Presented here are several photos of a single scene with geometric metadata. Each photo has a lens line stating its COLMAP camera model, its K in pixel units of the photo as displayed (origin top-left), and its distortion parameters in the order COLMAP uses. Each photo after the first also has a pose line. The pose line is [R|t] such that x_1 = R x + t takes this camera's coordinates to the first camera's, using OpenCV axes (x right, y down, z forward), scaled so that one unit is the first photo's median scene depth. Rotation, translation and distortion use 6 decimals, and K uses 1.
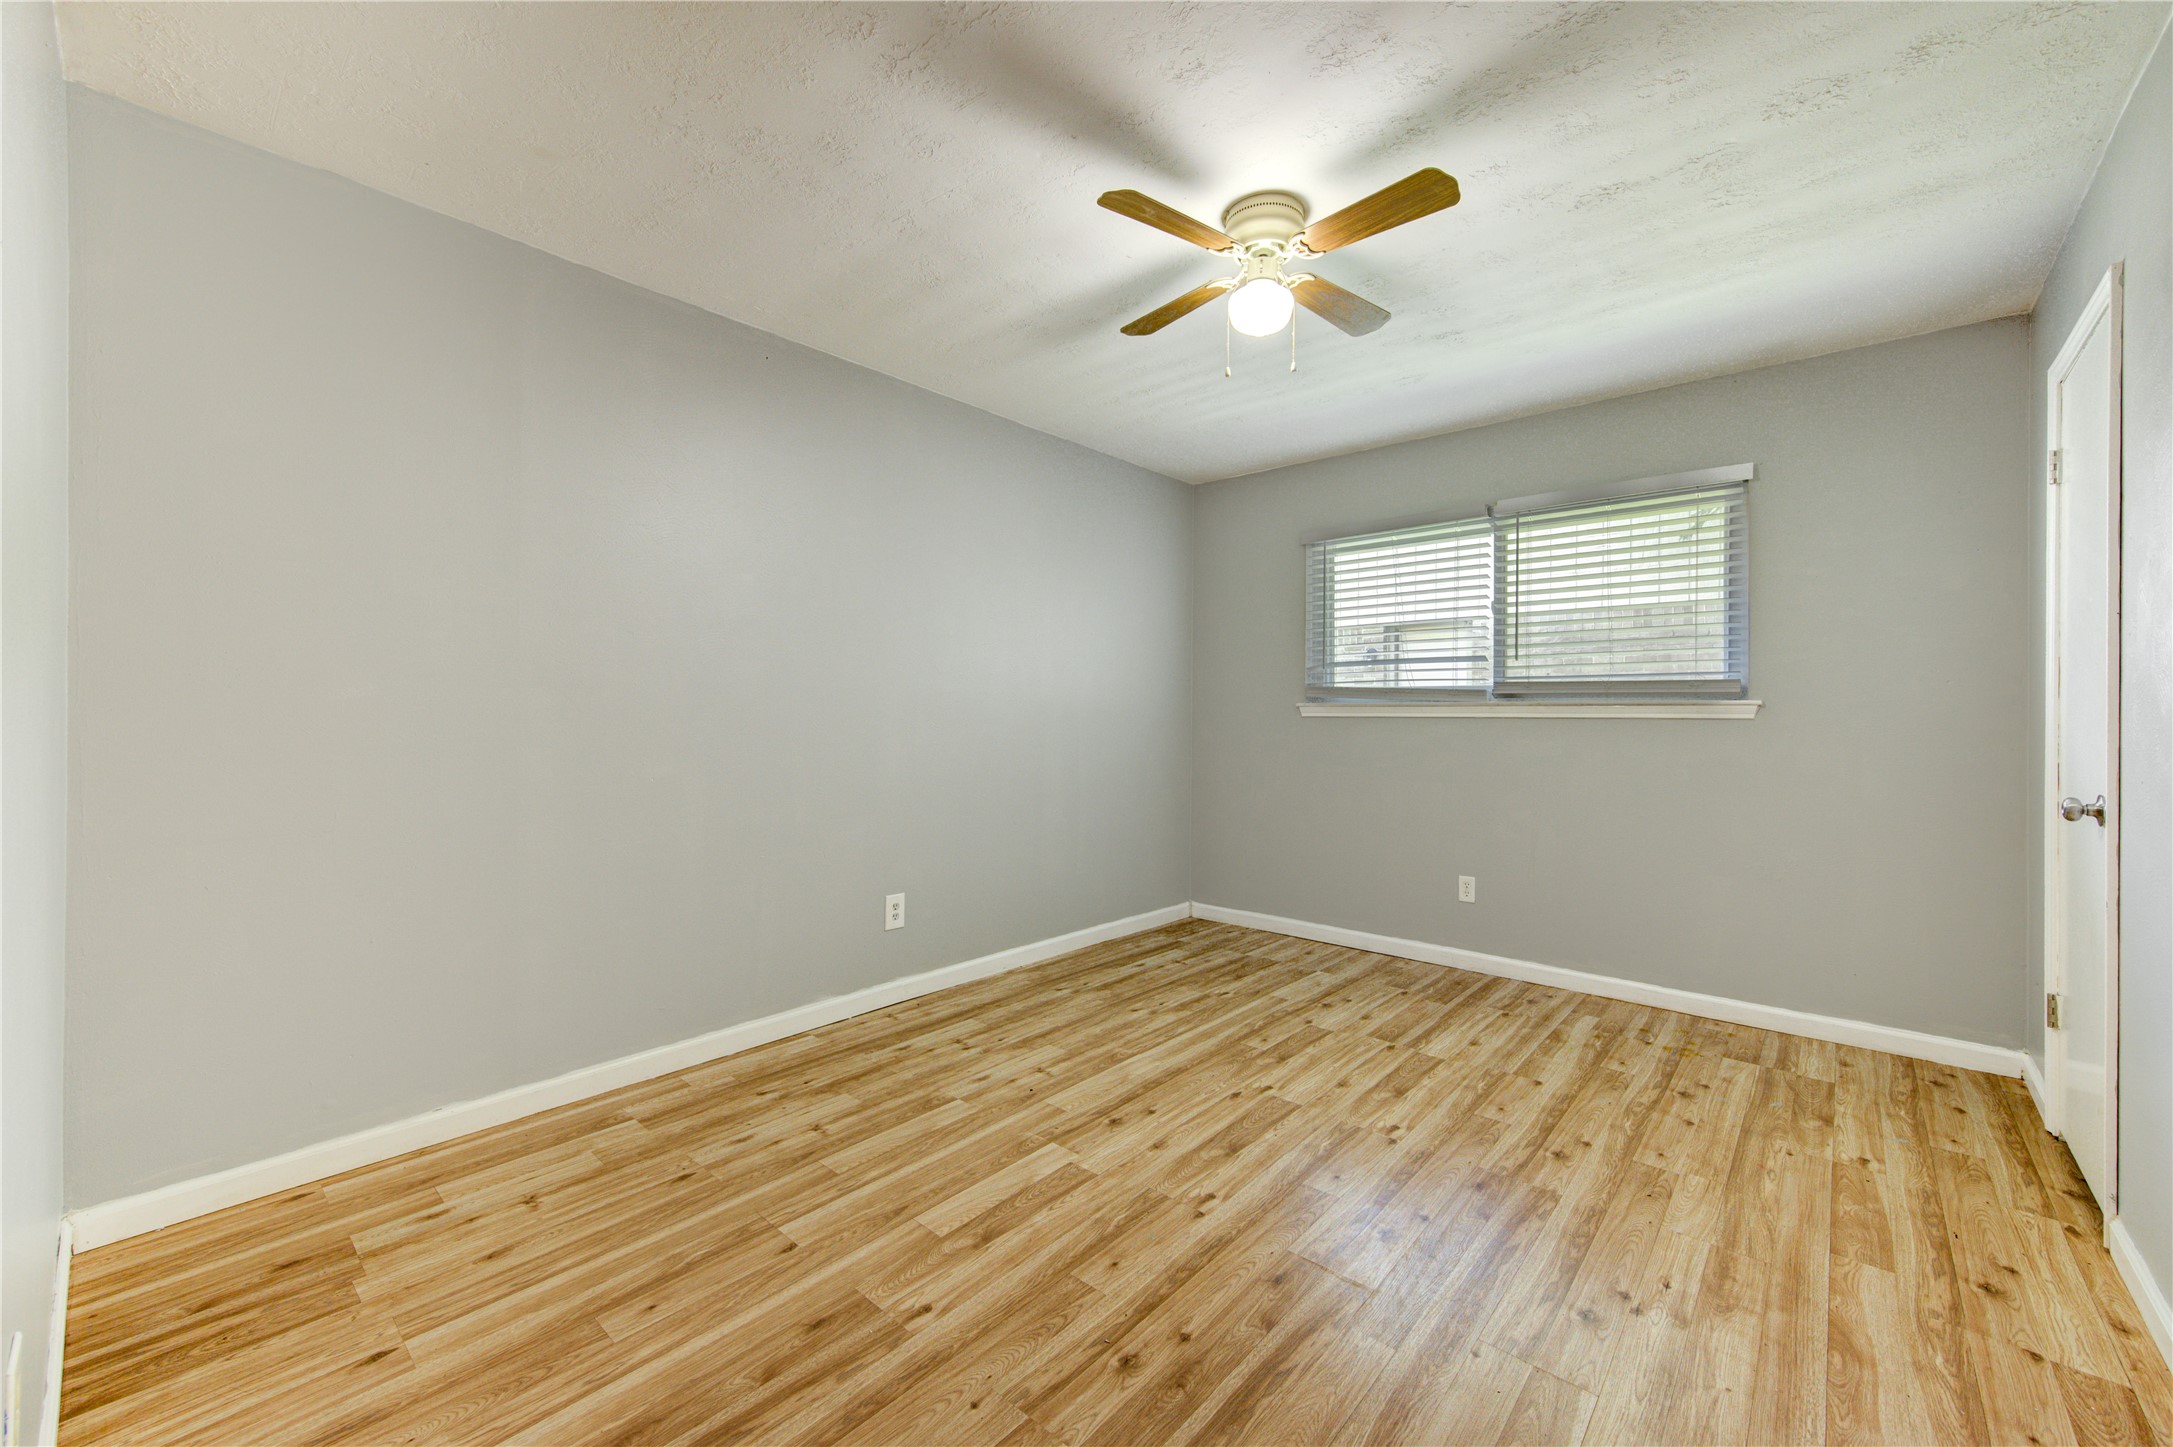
lens RADIAL K [[863.0, 0, 1095.6], [0, 863.0, 719.2], [0, 0, 1]] dist [0.000620, 0.000160]
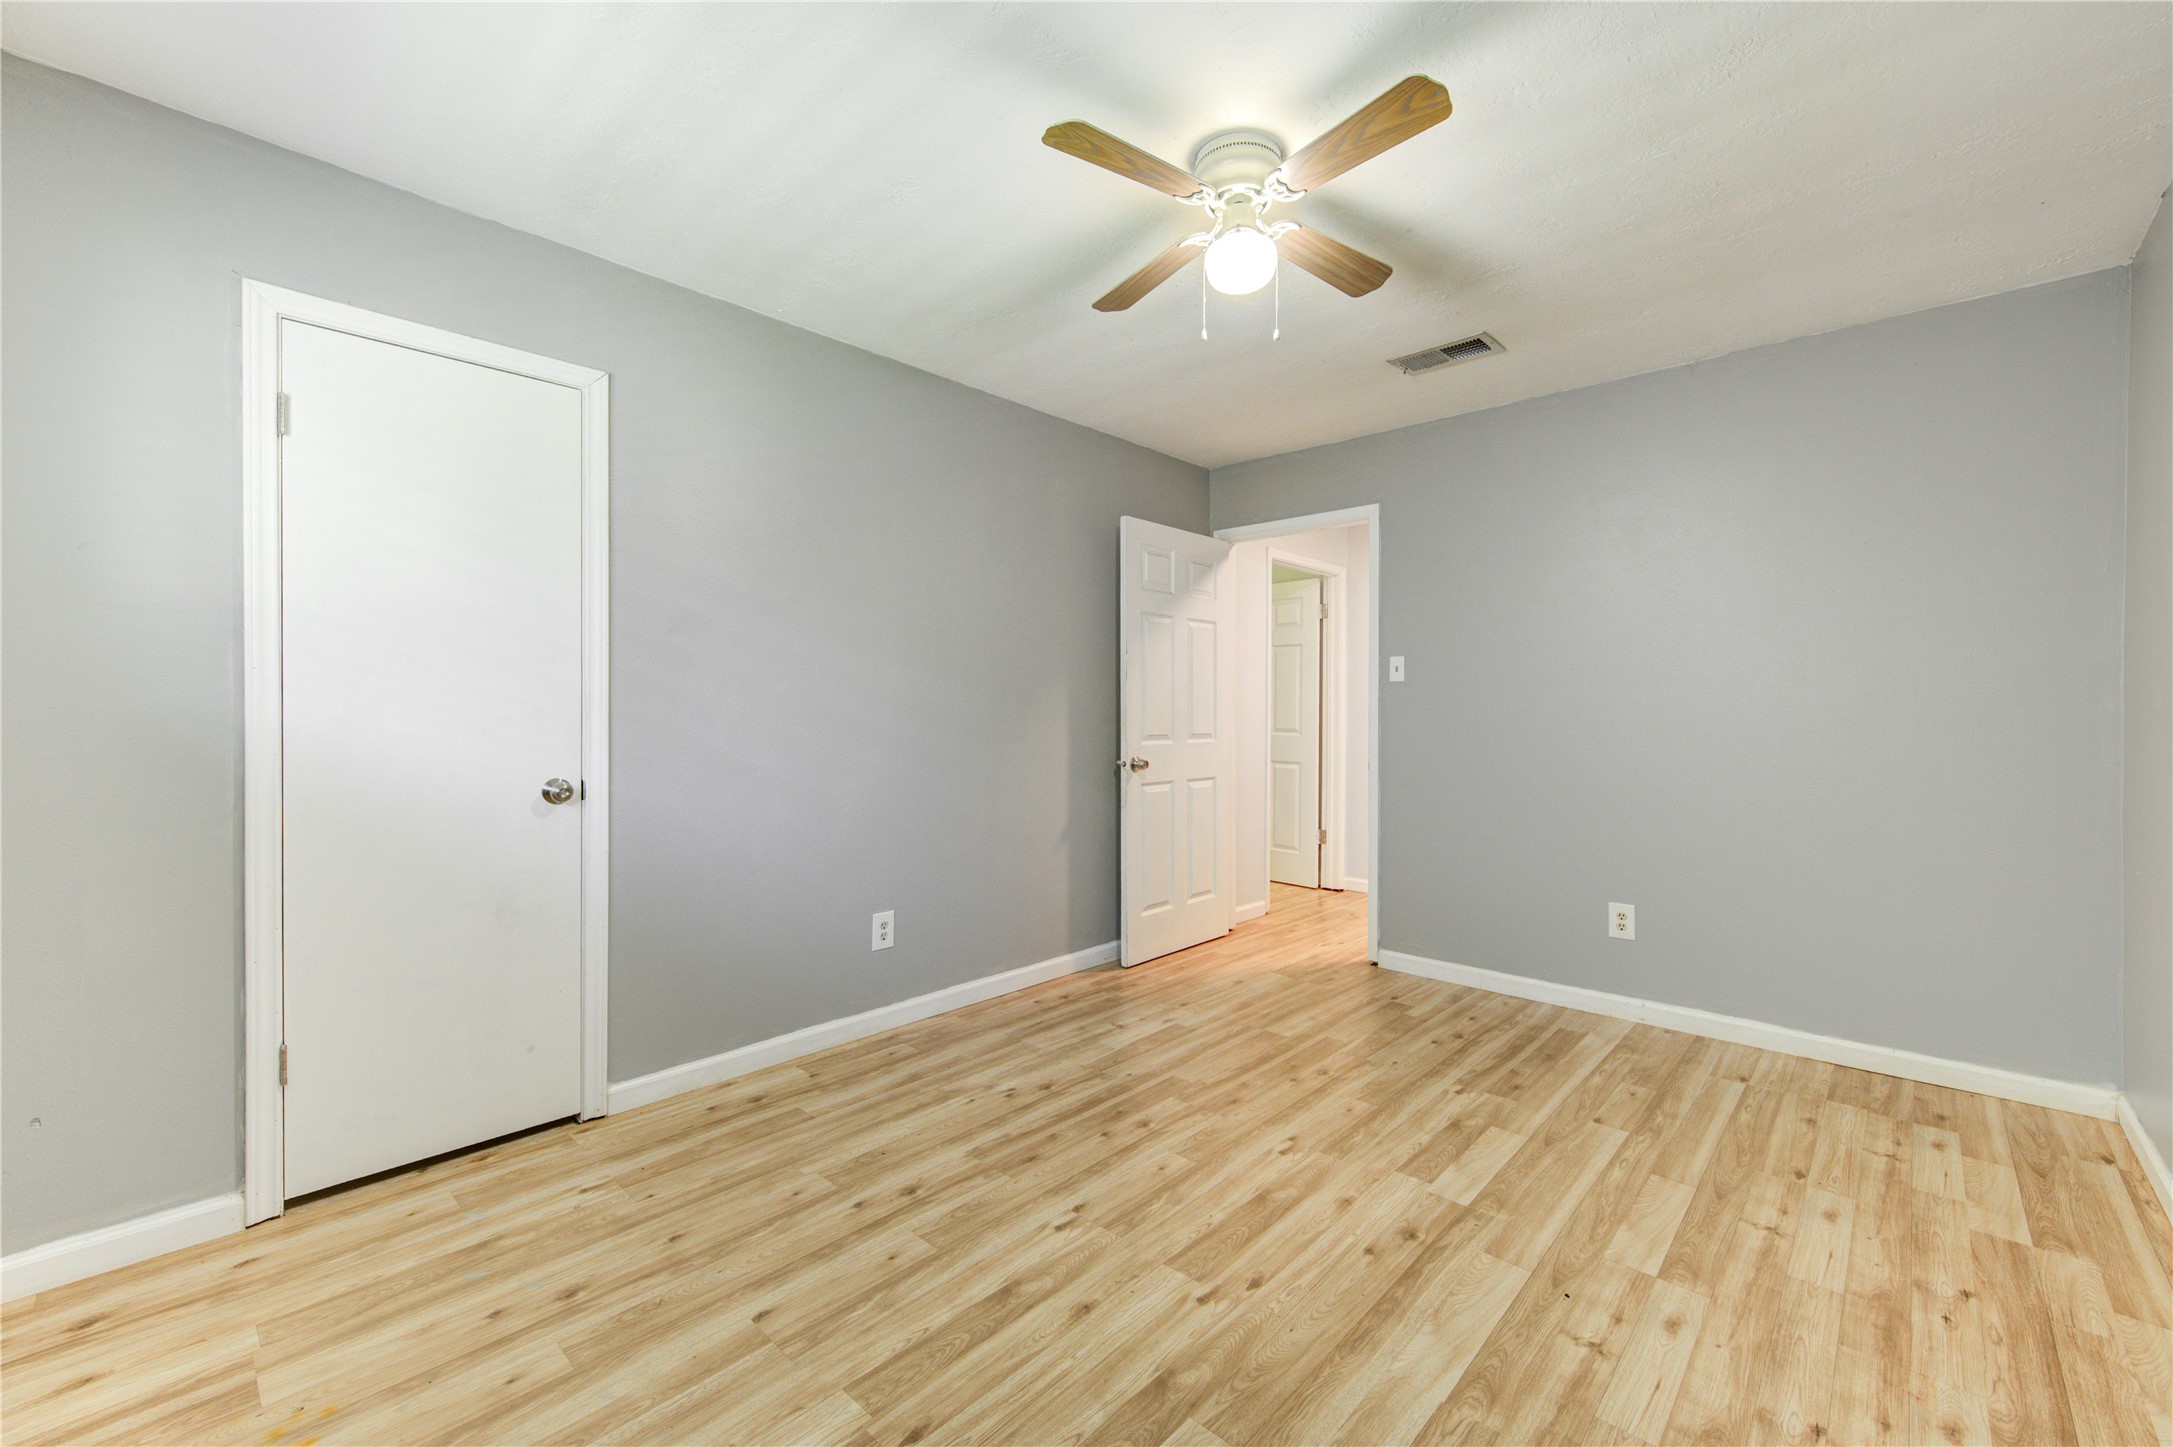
lens RADIAL K [[863.0, 0, 1095.6], [0, 863.0, 719.2], [0, 0, 1]] dist [0.000620, 0.000160]
pose [[-0.998765, -0.008042, 0.049019, 0.288096], [-0.007332, 0.999866, 0.014656, -0.020539], [-0.049130, 0.014279, -0.998690, 1.874053]]
